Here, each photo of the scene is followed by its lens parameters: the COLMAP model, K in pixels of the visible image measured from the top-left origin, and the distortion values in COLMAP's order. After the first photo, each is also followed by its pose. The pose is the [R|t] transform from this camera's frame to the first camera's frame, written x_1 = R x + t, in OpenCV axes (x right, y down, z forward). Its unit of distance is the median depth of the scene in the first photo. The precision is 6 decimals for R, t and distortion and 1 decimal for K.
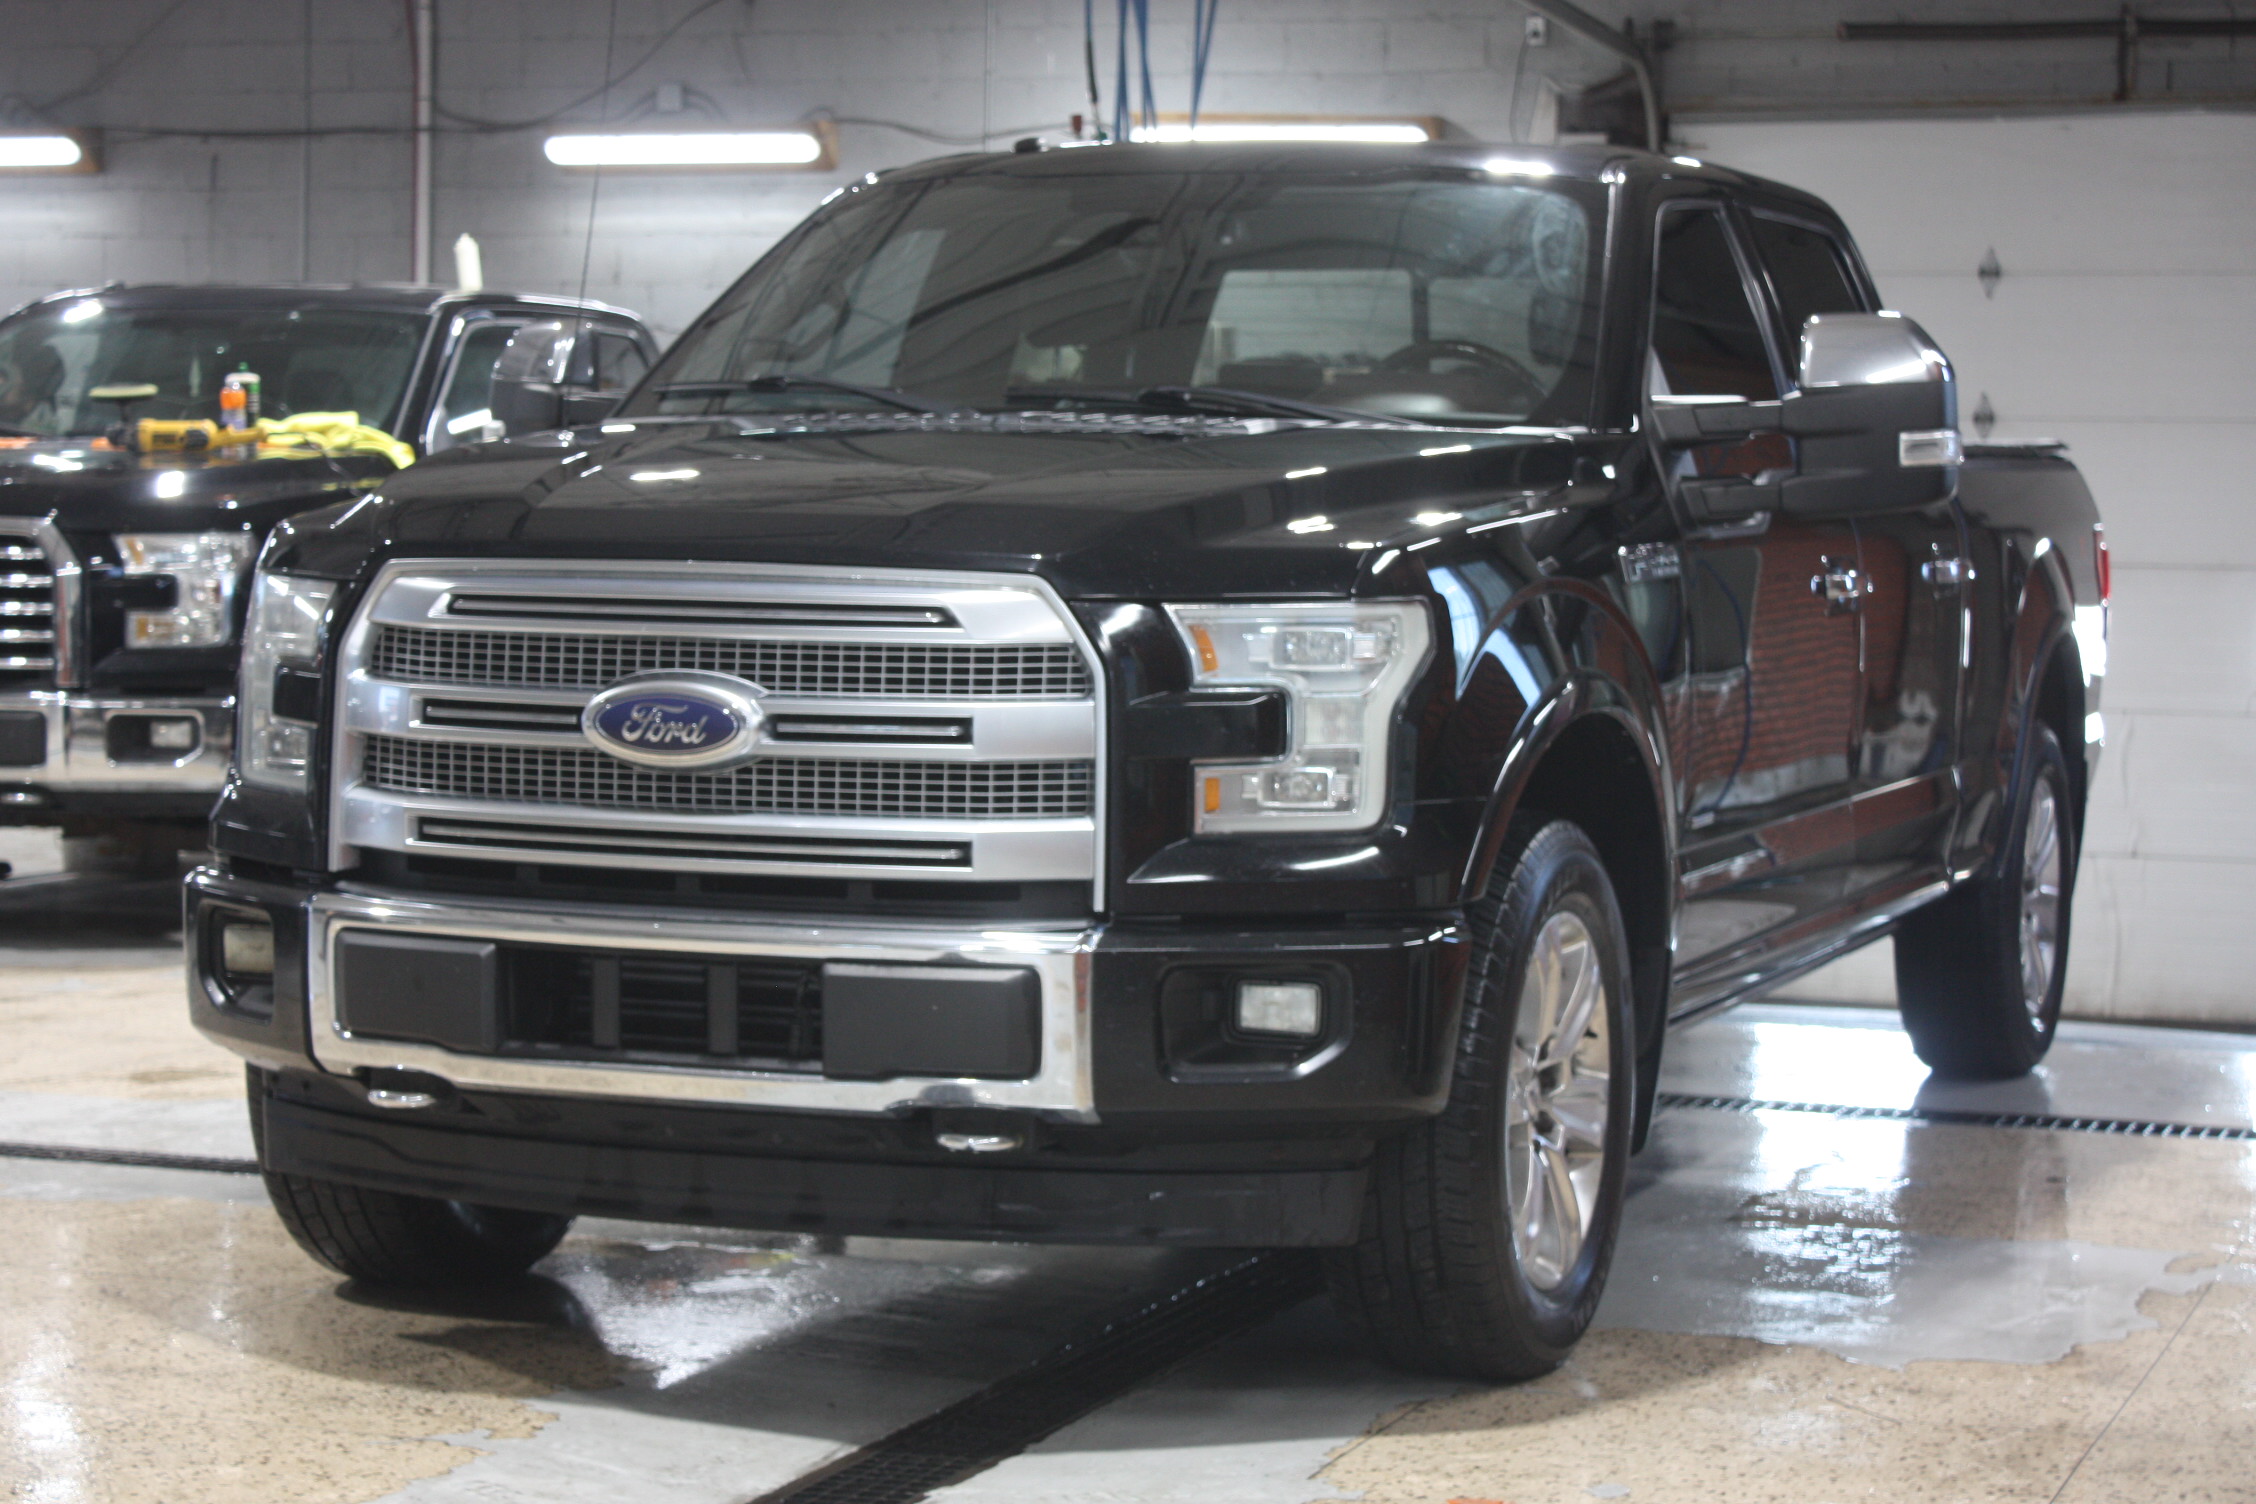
lens RADIAL K [[4393.8, 0, 1128.3], [0, 4393.8, 751.1], [0, 0, 1]] dist [0.122363, 0.000000]
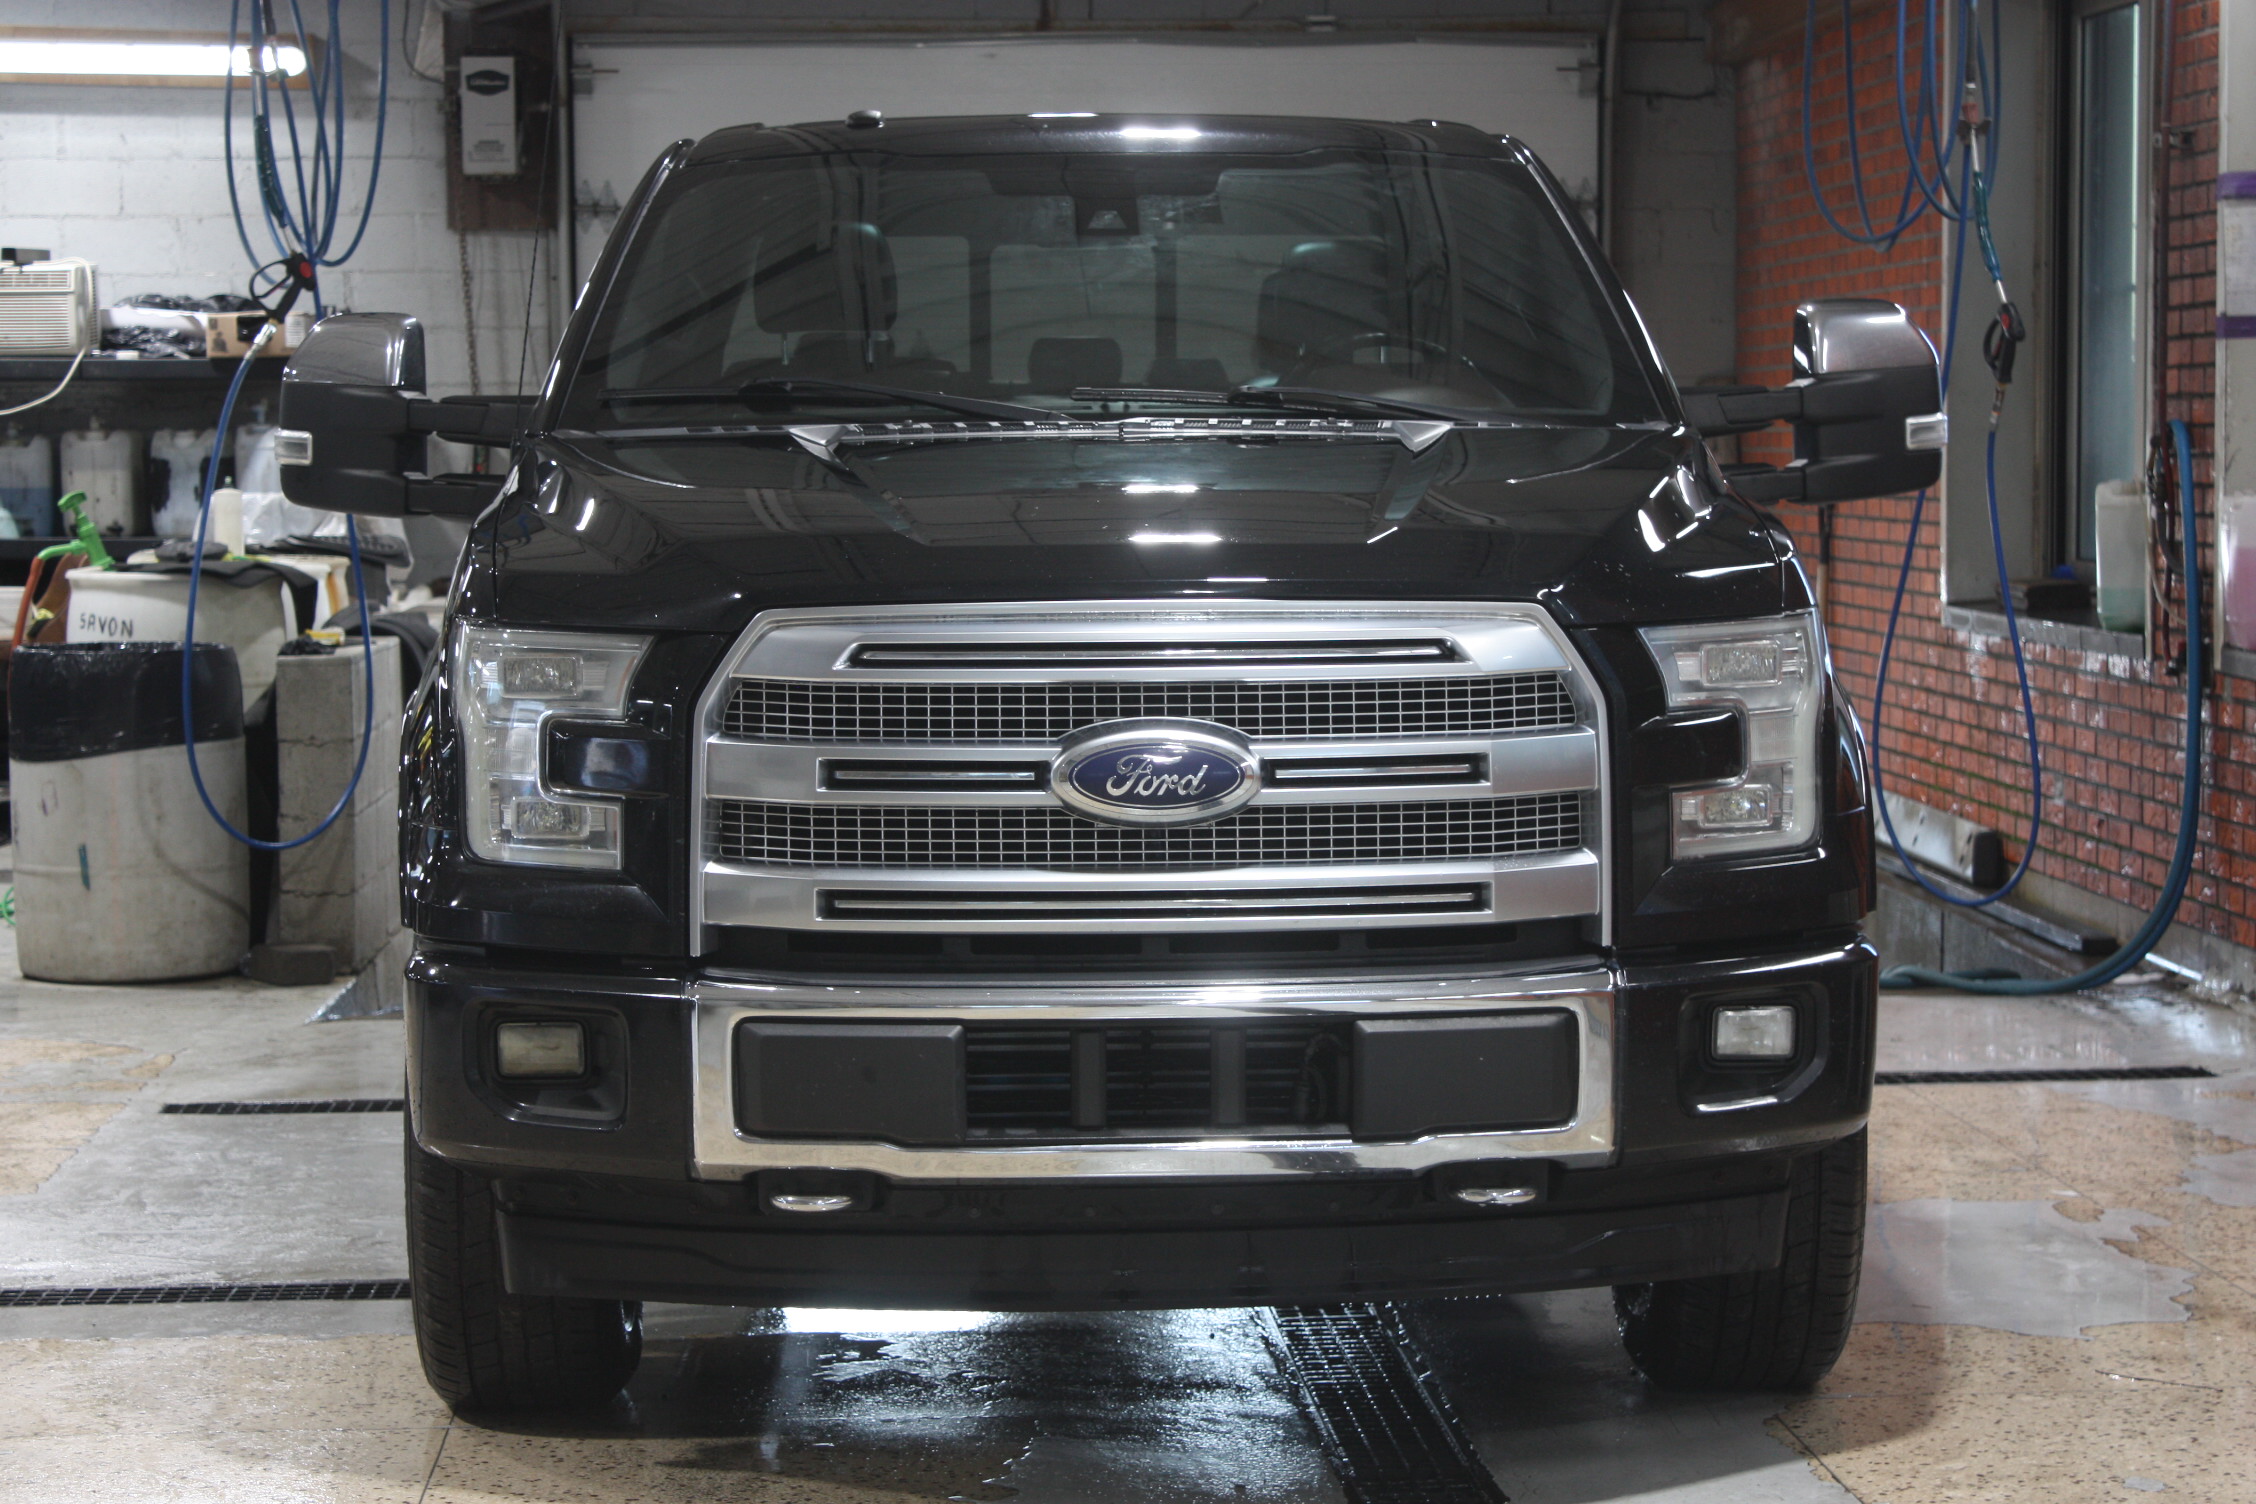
lens RADIAL K [[4796.1, 0, 1128.7], [0, 4796.1, 749.9], [0, 0, 1]] dist [0.026603, 0.000000]
pose [[0.923741, -0.050841, 0.379628, -0.492228], [0.045921, 0.998703, 0.022013, -0.034144], [-0.380254, -0.002901, 0.924877, 0.062495]]
